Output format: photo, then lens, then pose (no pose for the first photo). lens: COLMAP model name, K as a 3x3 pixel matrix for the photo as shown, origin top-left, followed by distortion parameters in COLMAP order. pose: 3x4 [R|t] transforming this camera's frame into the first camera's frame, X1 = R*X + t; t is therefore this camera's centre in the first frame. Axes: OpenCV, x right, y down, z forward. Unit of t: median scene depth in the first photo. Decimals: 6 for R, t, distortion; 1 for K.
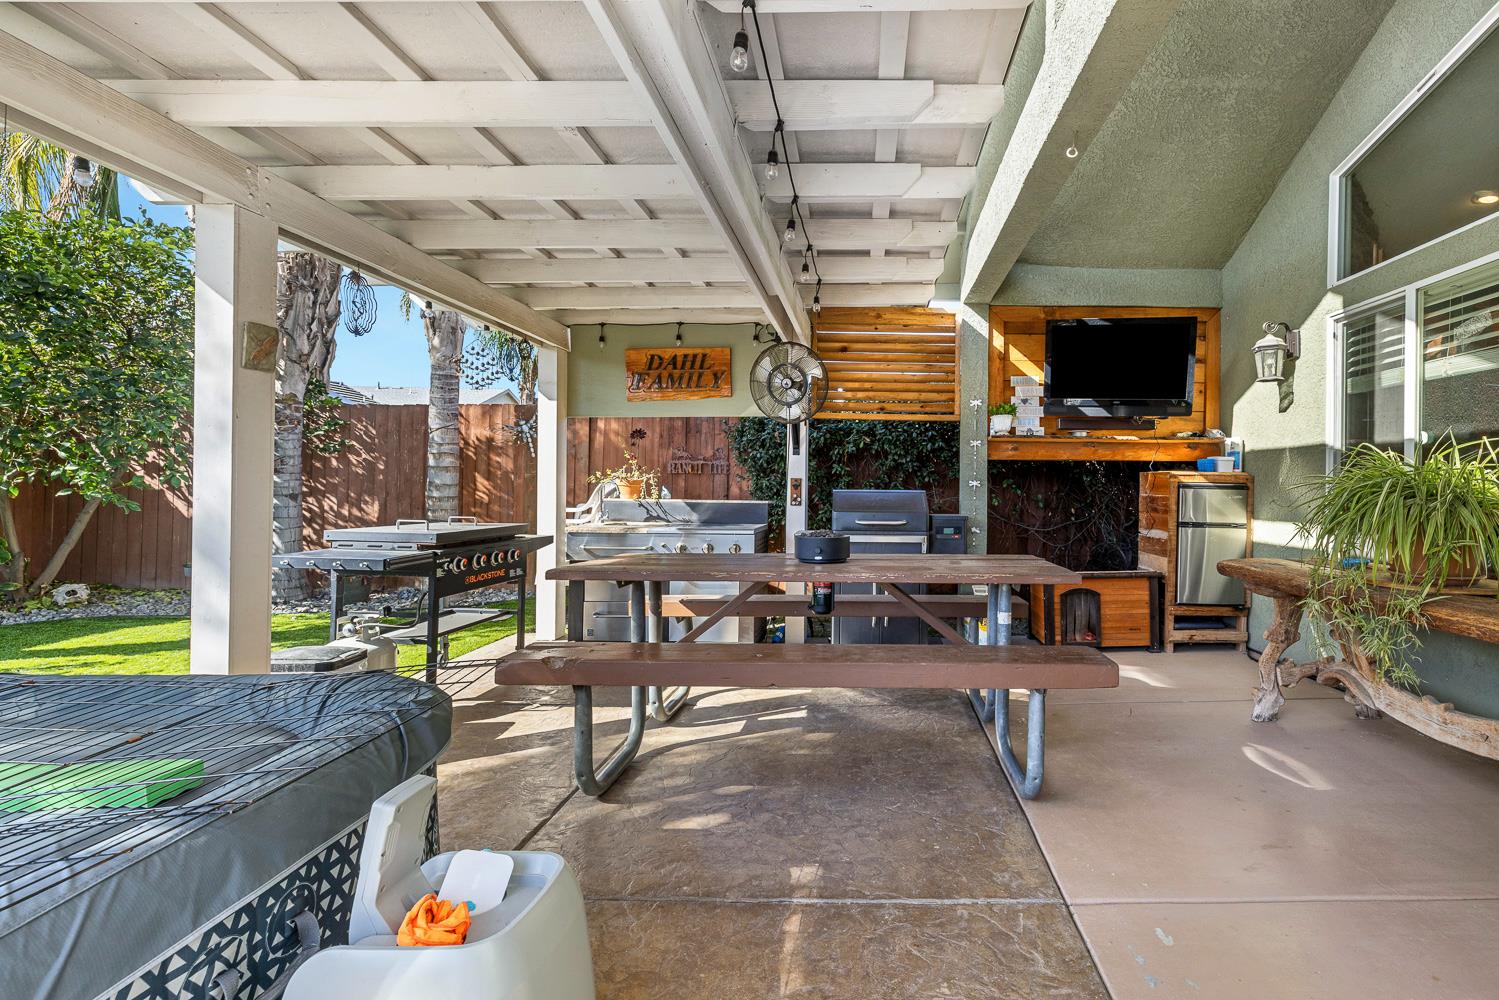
lens RADIAL K [[688.8, 0, 749.1], [0, 688.8, 487.0], [0, 0, 1]] dist [-0.001189, -0.000082]
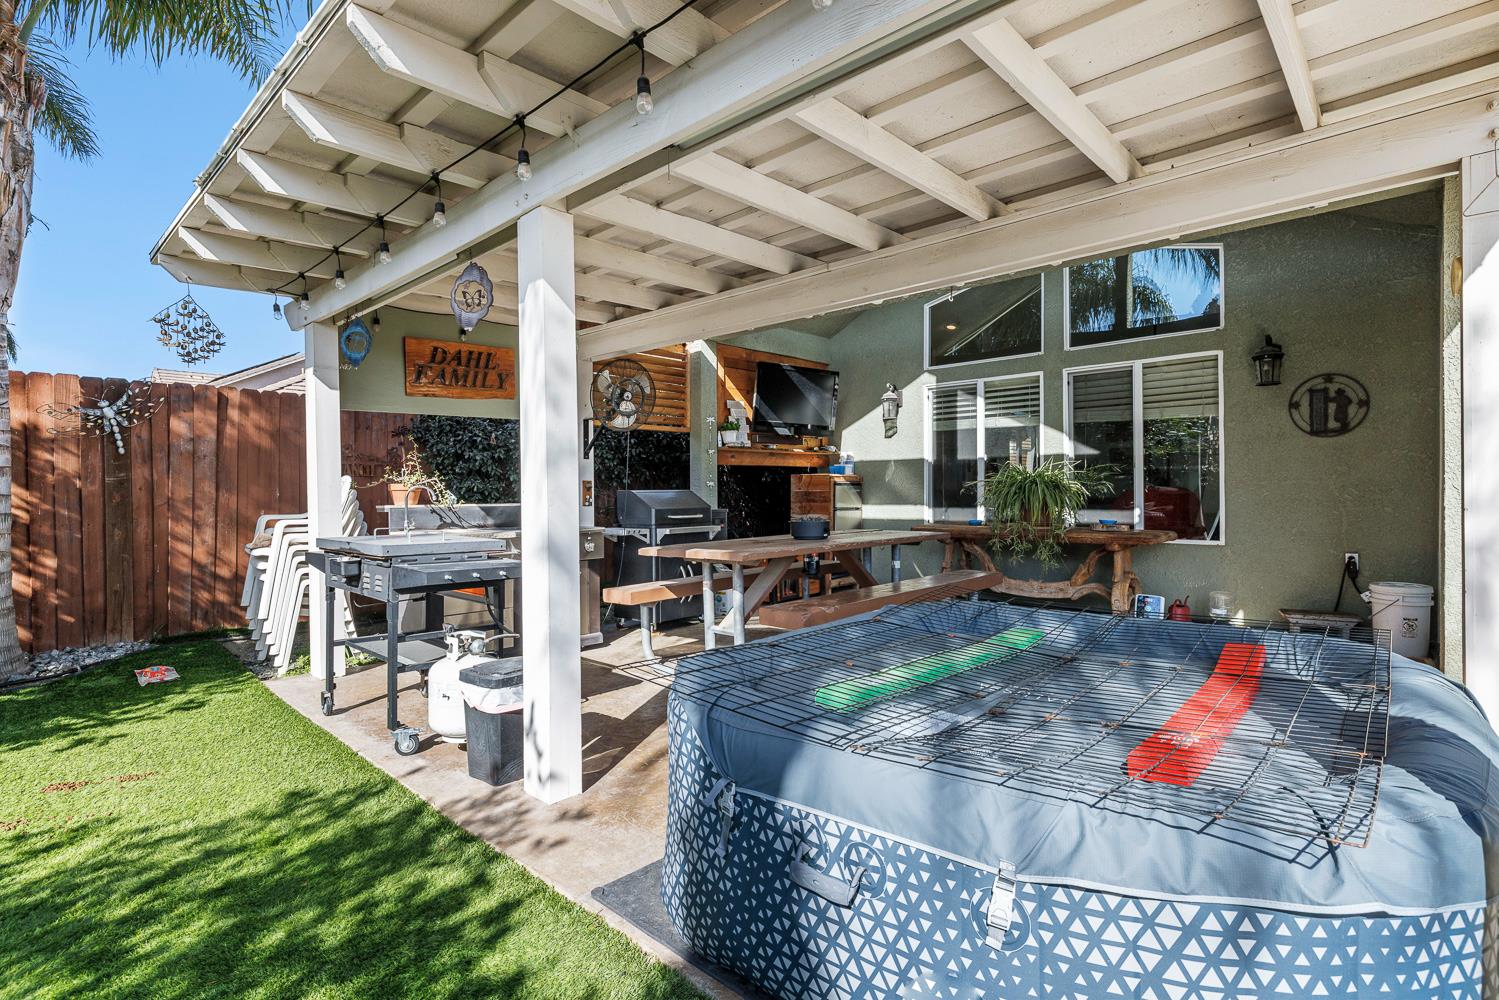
lens RADIAL K [[734.6, 0, 748.5], [0, 734.6, 489.8], [0, 0, 1]] dist [0.017719, 0.001383]
pose [[0.686108, -0.017336, 0.727293, -0.593625], [0.017098, 0.999824, 0.007702, -0.003180], [-0.727299, 0.007151, 0.686284, 0.027910]]
